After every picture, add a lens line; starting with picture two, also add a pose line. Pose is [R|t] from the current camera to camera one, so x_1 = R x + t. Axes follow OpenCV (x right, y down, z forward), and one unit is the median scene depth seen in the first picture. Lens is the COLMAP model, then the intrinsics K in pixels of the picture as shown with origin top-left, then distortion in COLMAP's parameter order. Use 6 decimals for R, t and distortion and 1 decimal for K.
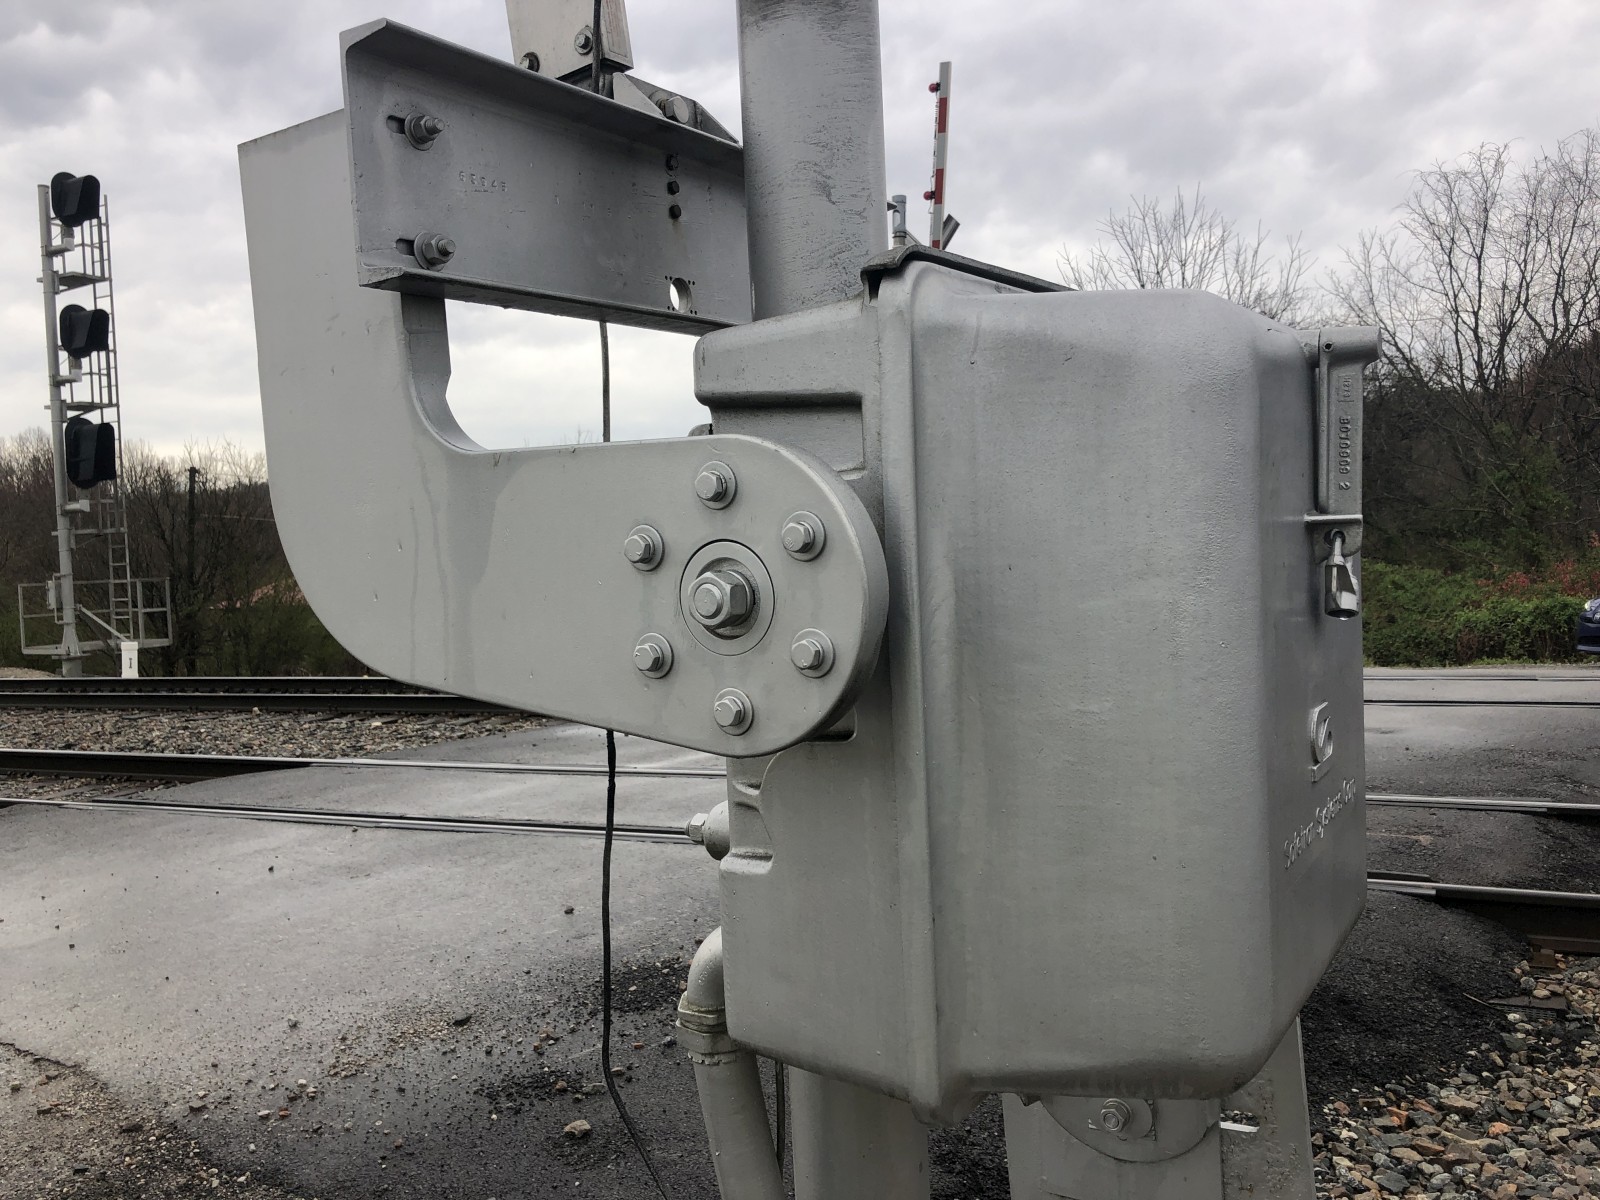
lens RADIAL K [[1254.2, 0, 800.0], [0, 1254.2, 600.0], [0, 0, 1]] dist [0.011215, -0.015917]
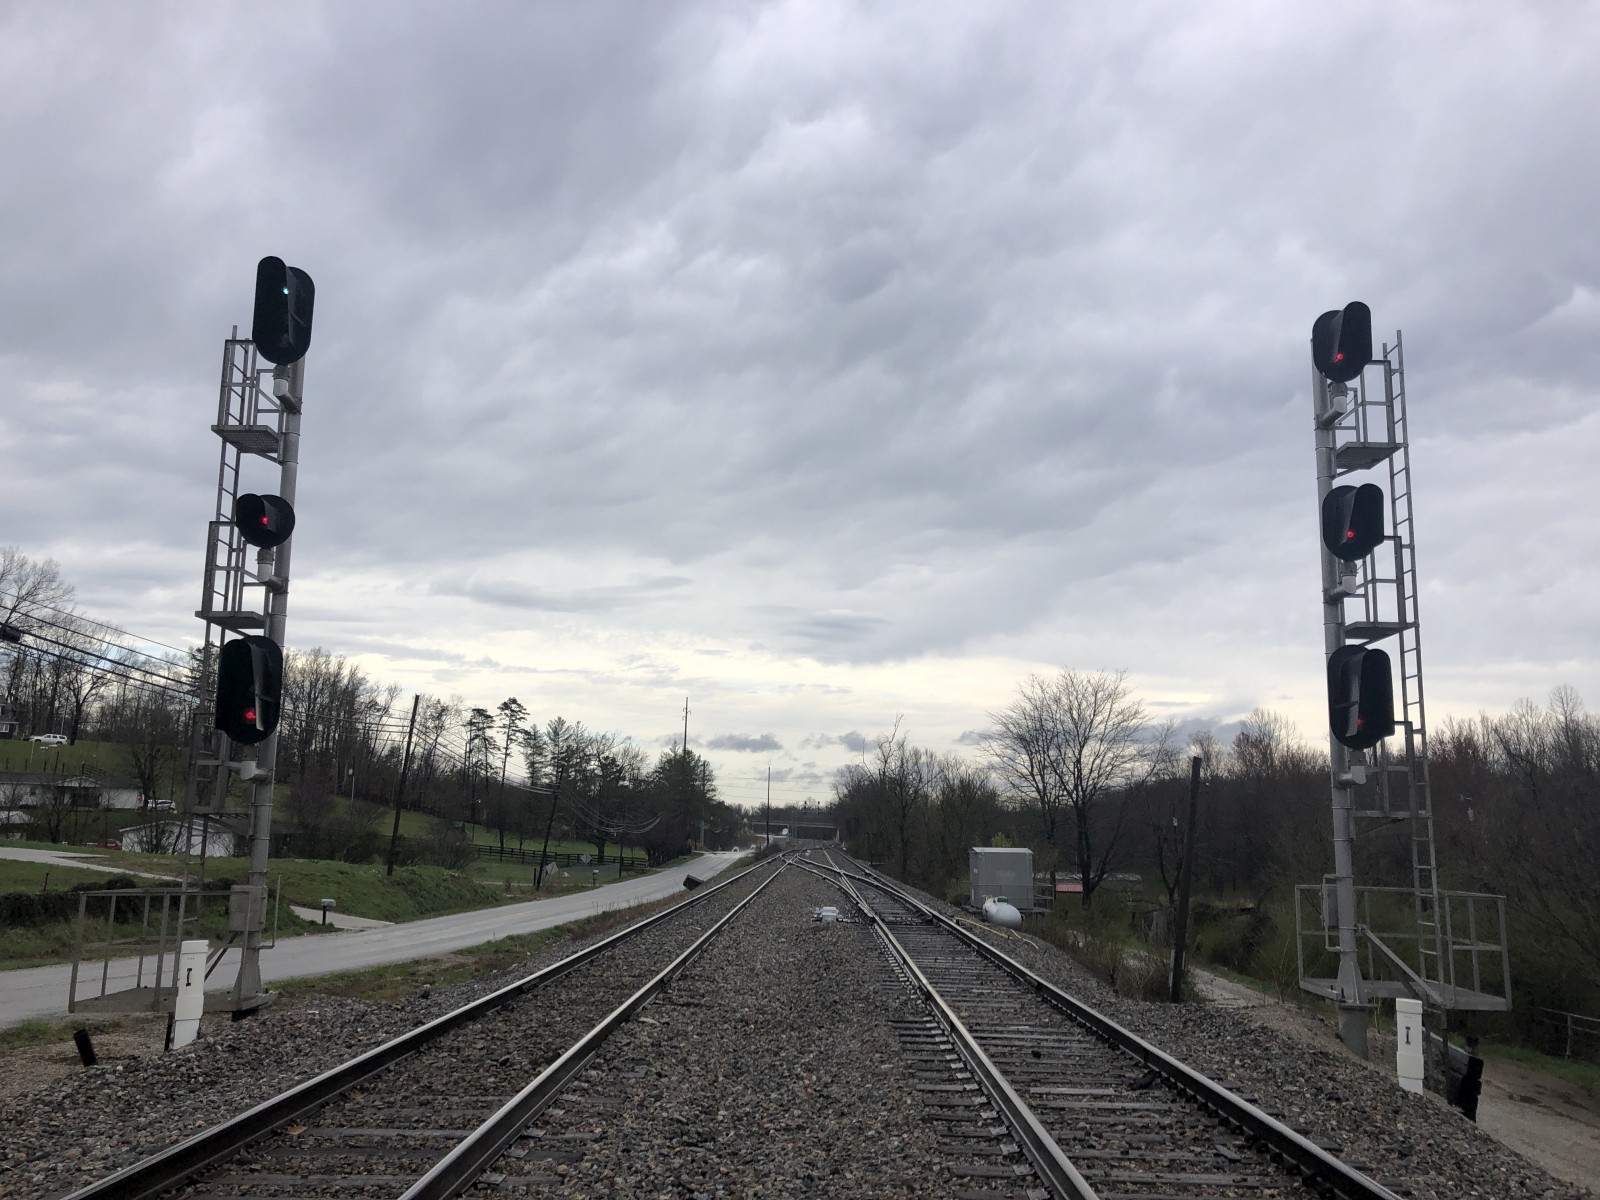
lens RADIAL K [[1254.2, 0, 800.0], [0, 1254.2, 600.0], [0, 0, 1]] dist [0.011215, -0.015917]
pose [[0.434822, -0.114958, -0.893149, -0.087933], [-0.079051, 0.983117, -0.165023, -0.031974], [0.897040, 0.142360, 0.418393, 0.430190]]
